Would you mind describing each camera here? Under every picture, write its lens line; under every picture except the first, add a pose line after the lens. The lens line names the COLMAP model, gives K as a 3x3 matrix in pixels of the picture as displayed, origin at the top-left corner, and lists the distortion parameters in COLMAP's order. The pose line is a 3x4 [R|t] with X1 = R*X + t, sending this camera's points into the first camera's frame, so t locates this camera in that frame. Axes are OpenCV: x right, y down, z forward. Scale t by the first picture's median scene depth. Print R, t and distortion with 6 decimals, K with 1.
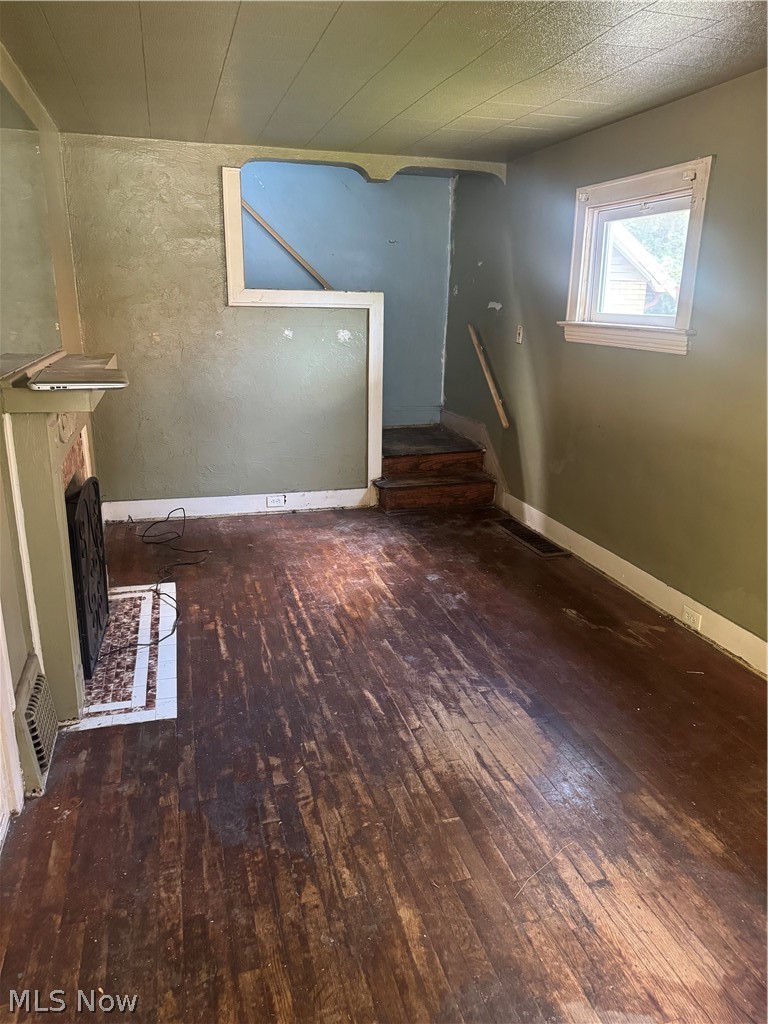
lens RADIAL K [[721.2, 0, 384.8], [0, 721.2, 511.5], [0, 0, 1]] dist [0.030459, -0.048227]
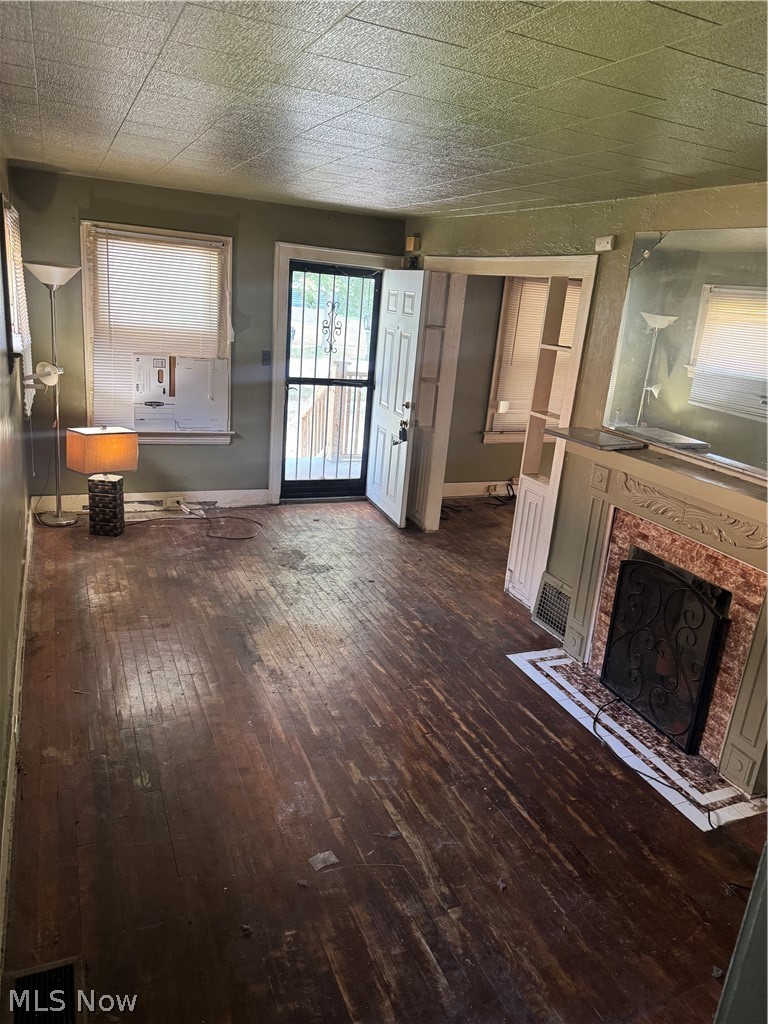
lens RADIAL K [[721.2, 0, 385.5], [0, 721.2, 512.6], [0, 0, 1]] dist [0.030459, -0.048227]
pose [[-0.986307, -0.062286, -0.152704, 0.158862], [-0.136414, 0.828468, 0.543168, -0.585742], [0.092678, 0.556562, -0.825621, 1.657058]]
